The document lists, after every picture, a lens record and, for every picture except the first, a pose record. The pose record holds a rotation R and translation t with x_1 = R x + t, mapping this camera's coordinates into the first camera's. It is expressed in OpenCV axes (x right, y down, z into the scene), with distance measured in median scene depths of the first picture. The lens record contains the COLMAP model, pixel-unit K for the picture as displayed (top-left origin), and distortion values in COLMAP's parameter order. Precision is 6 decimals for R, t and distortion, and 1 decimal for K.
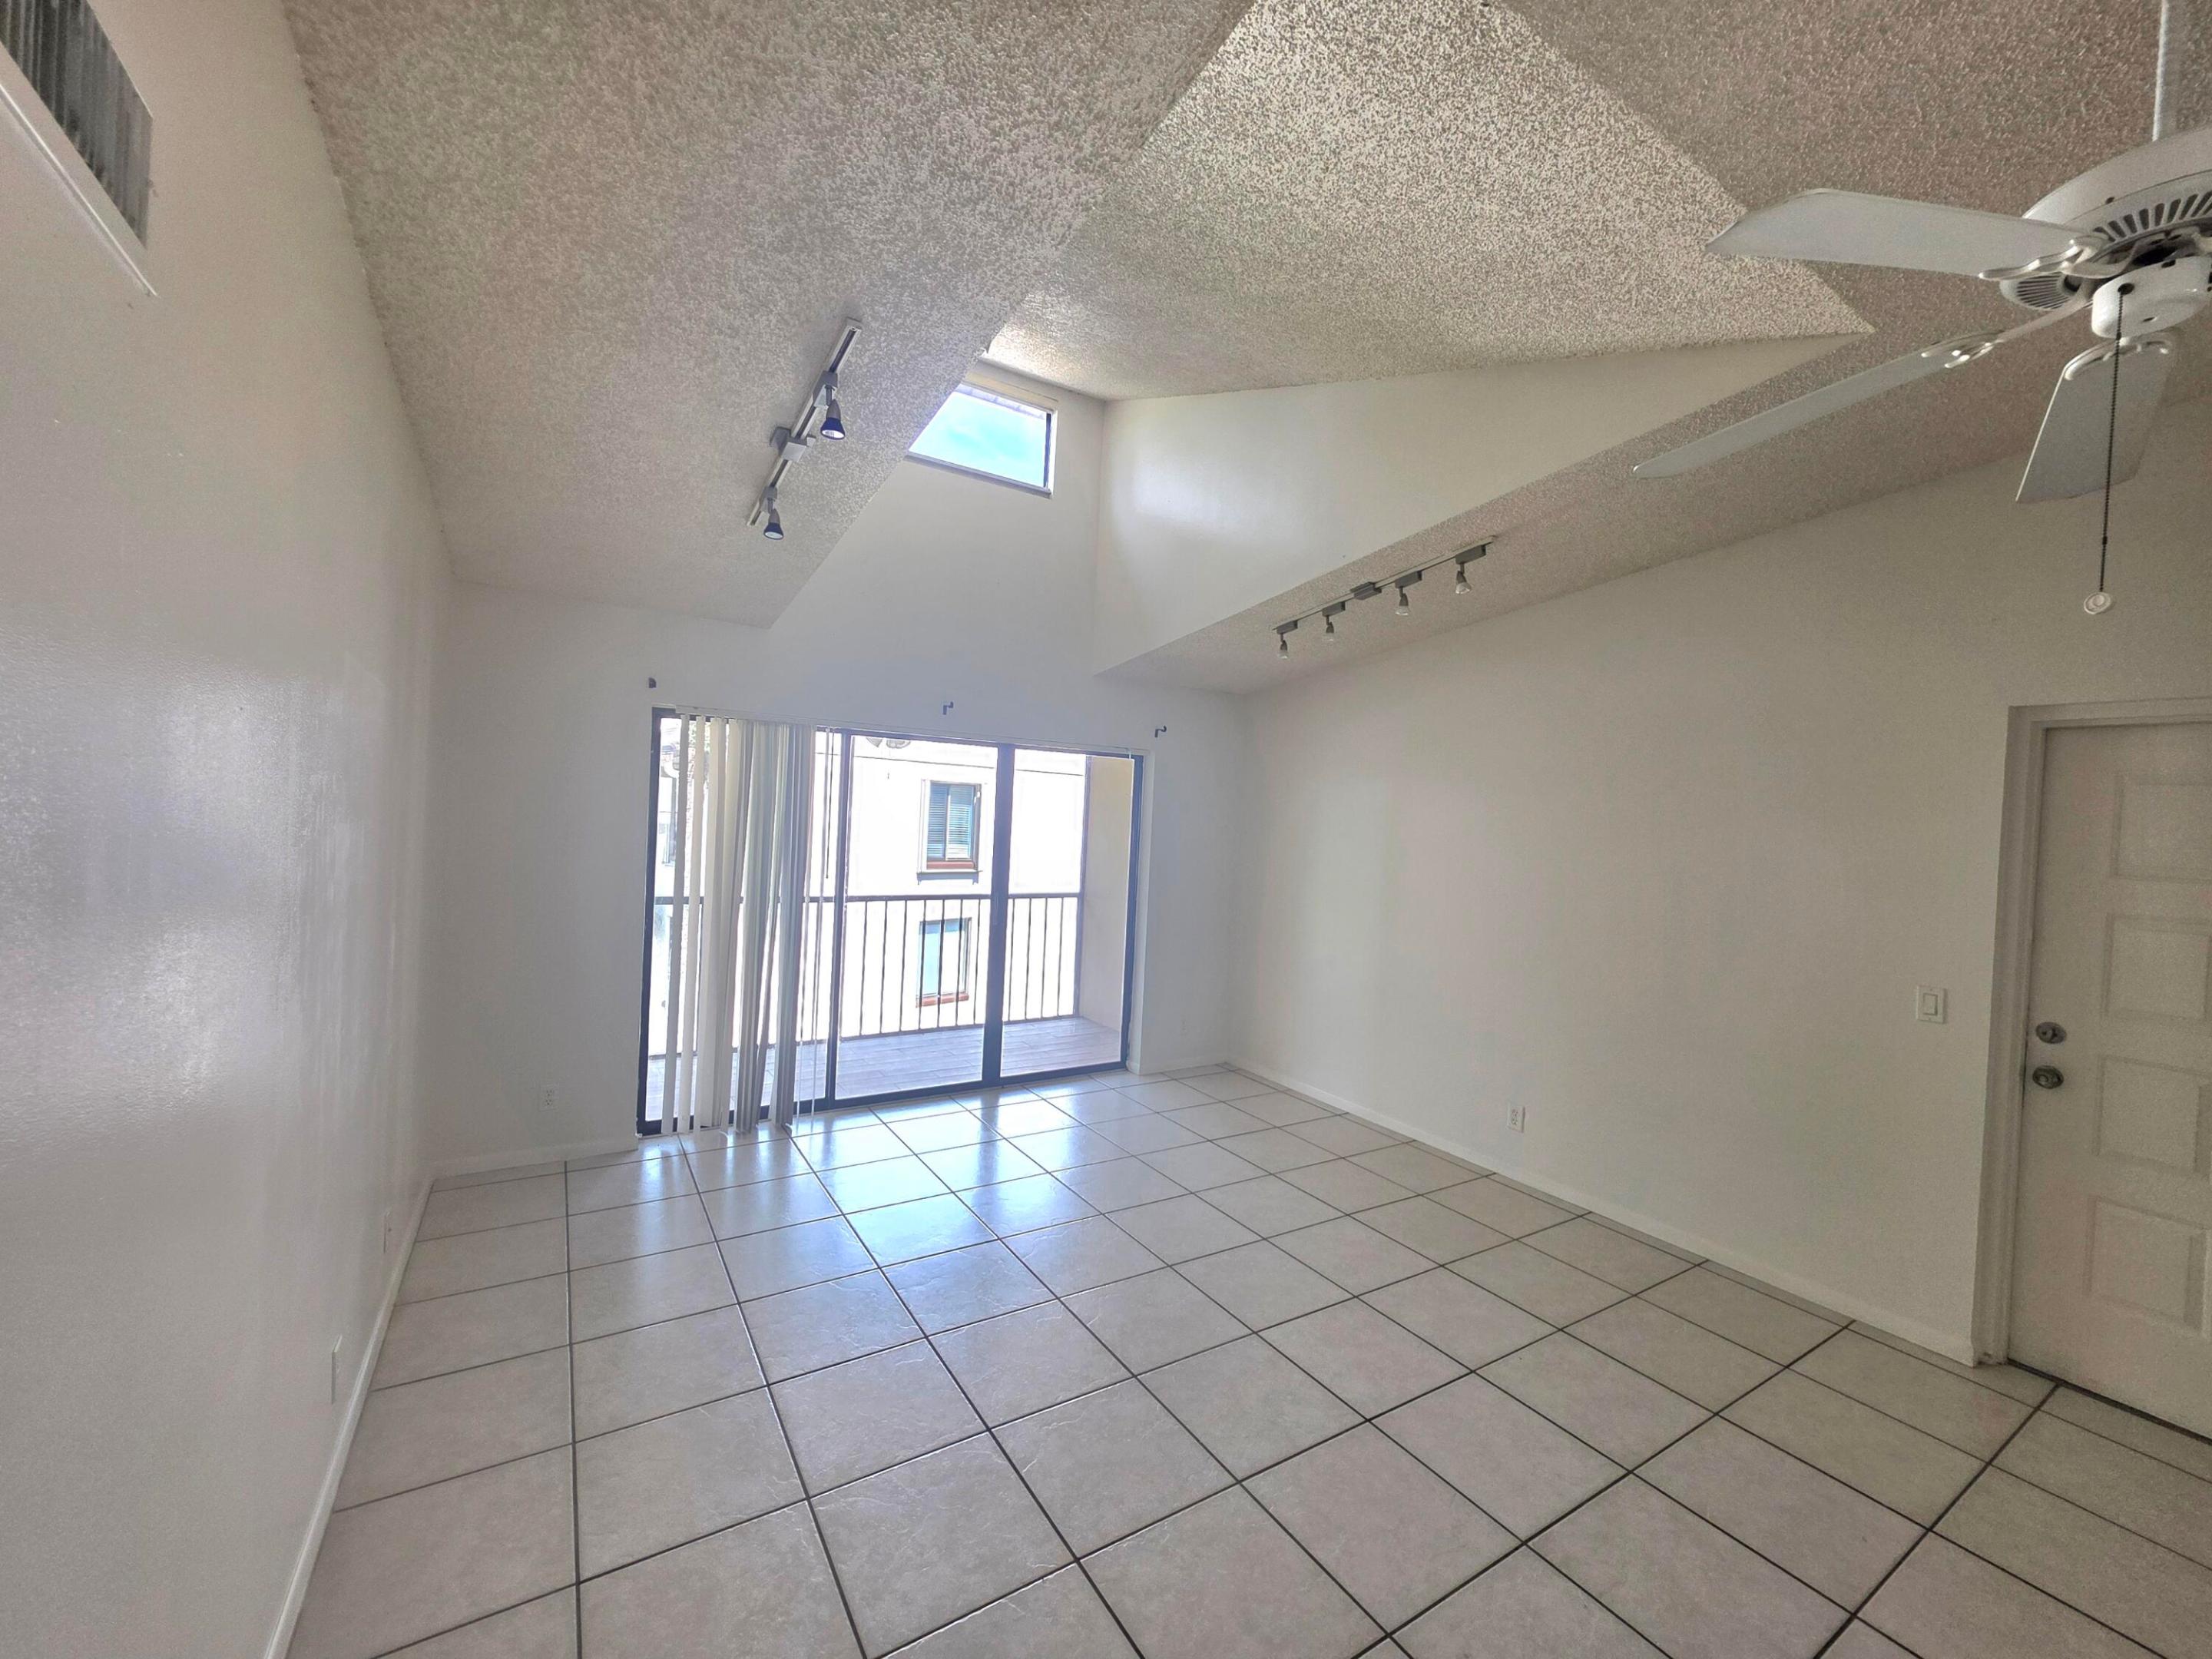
lens RADIAL K [[886.5, 0, 1121.6], [0, 886.5, 814.1], [0, 0, 1]] dist [-0.002084, 0.000815]
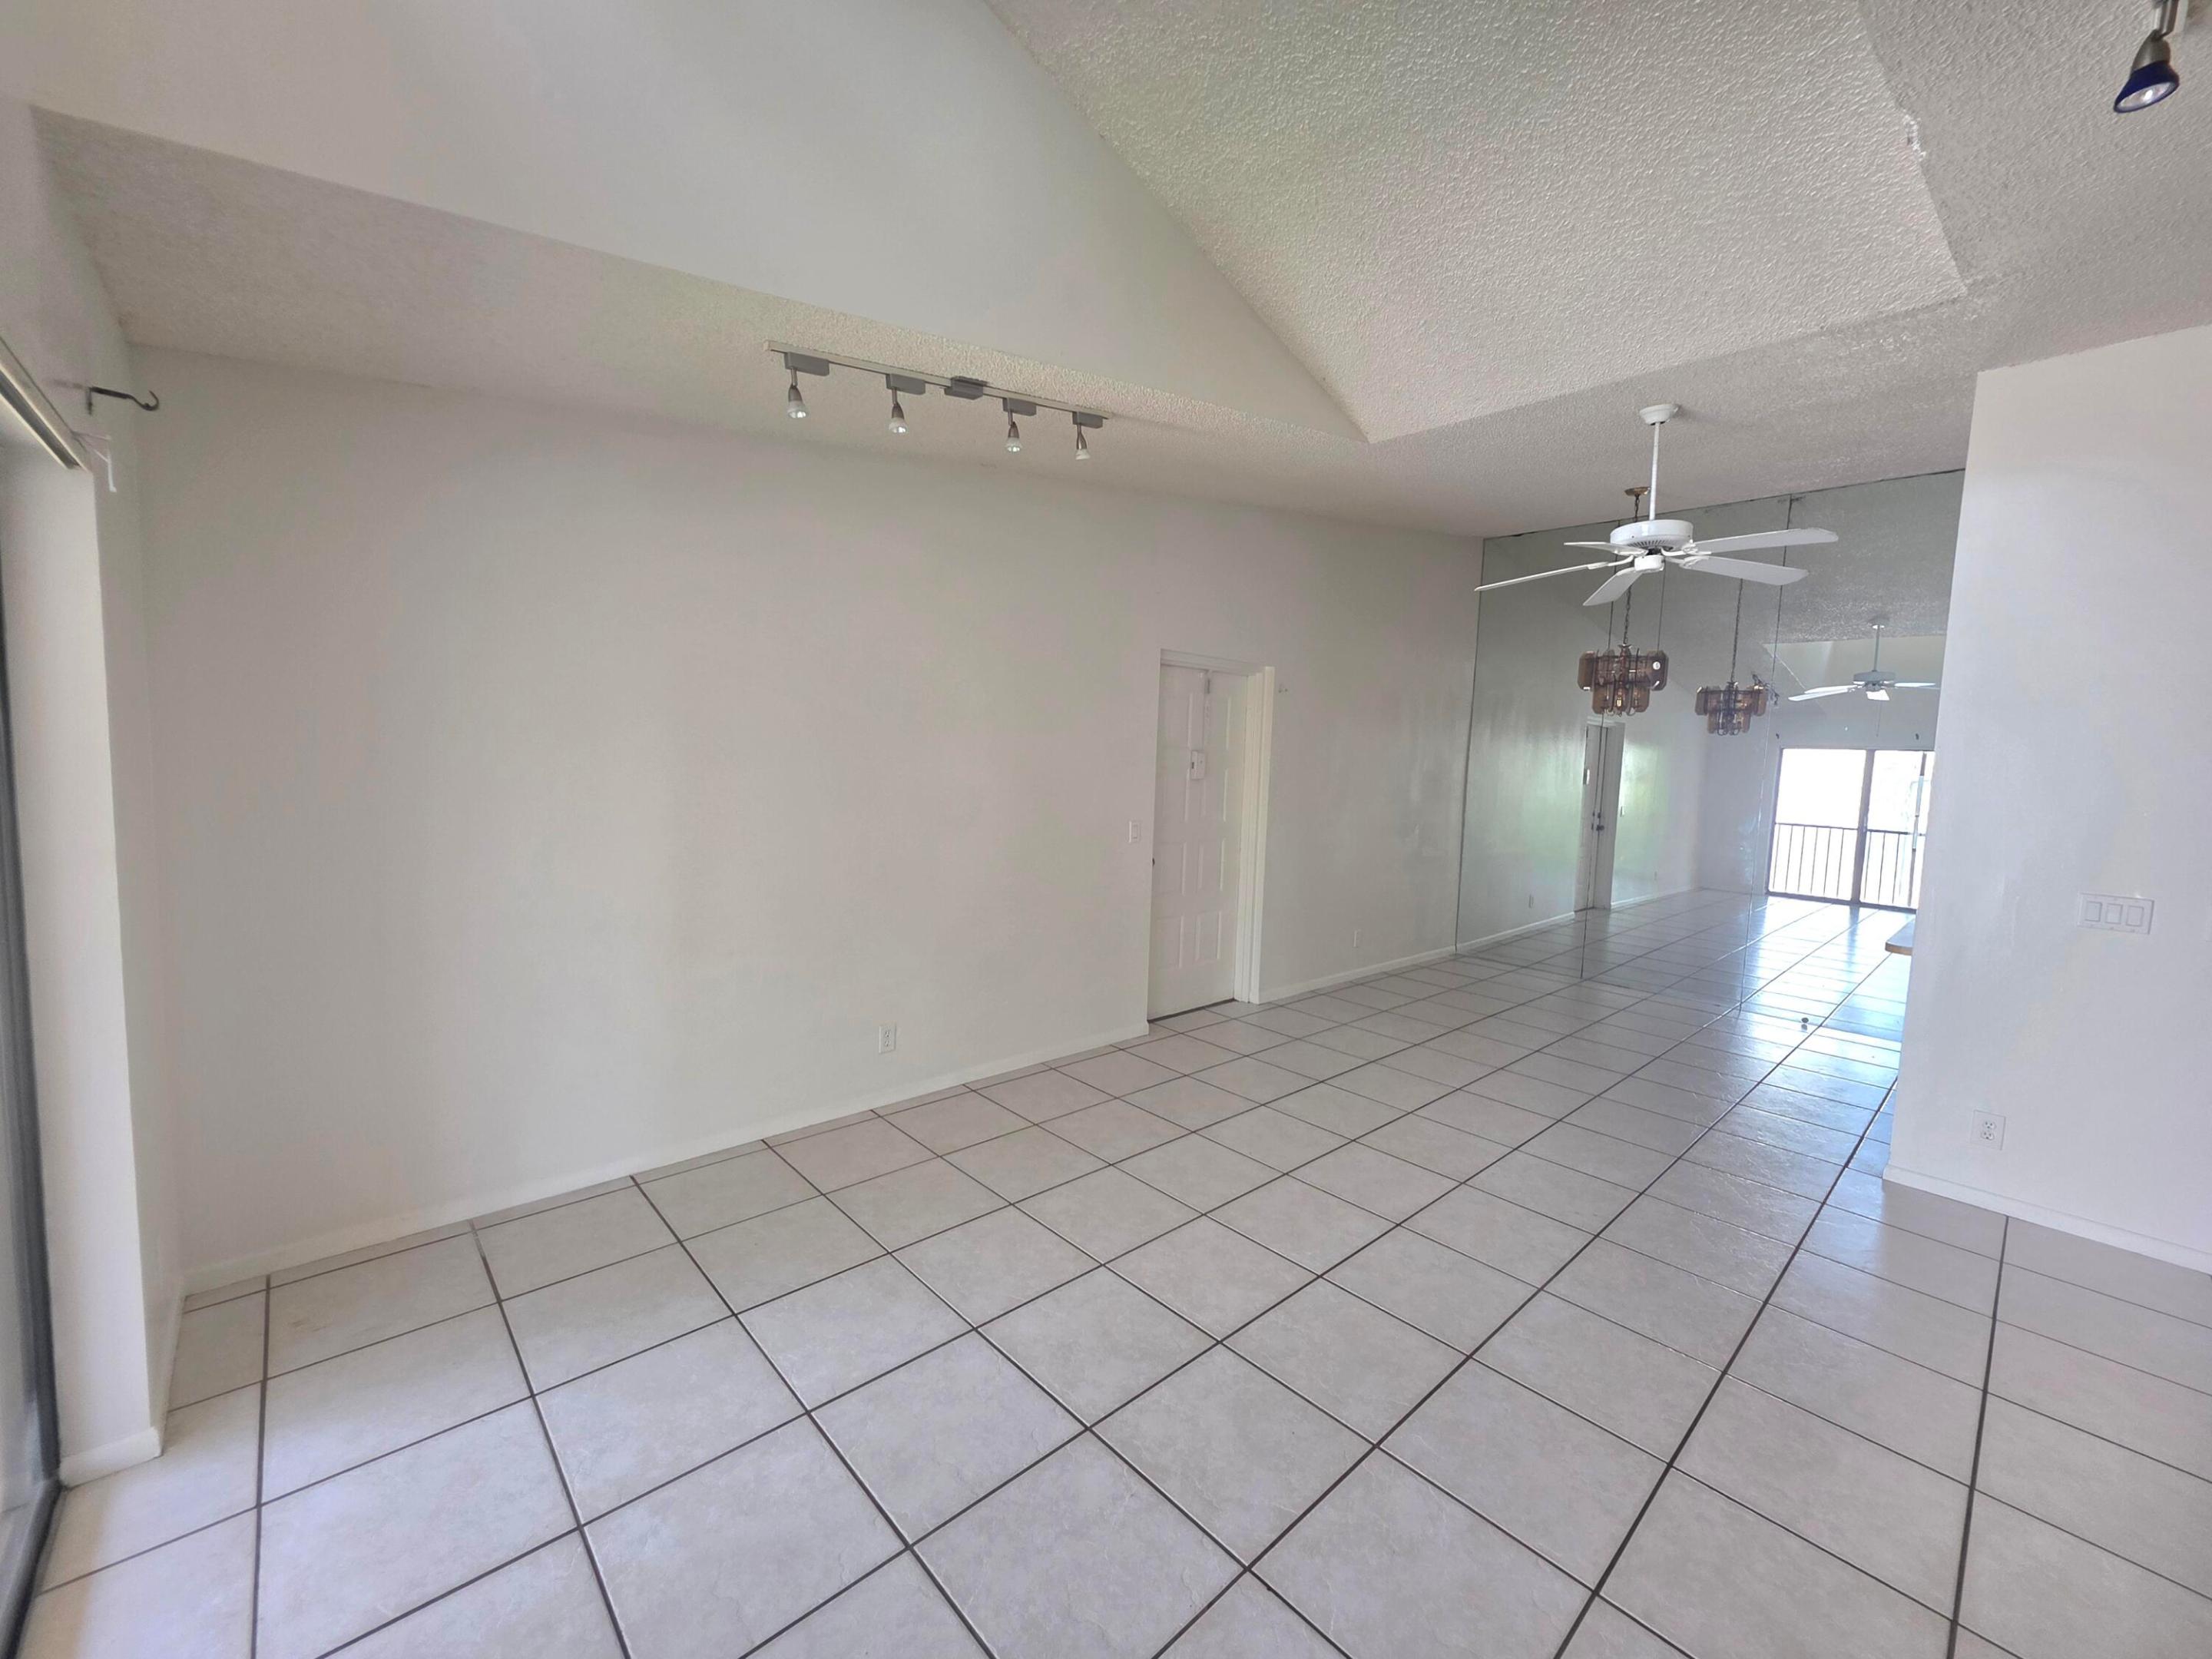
lens RADIAL K [[886.5, 0, 1107.4], [0, 886.5, 825.4], [0, 0, 1]] dist [-0.002084, 0.000815]
pose [[-0.170538, -0.137314, 0.975737, -0.424814], [-0.042743, 0.990341, 0.131898, -0.003633], [-0.984424, -0.019212, -0.174760, 0.889542]]
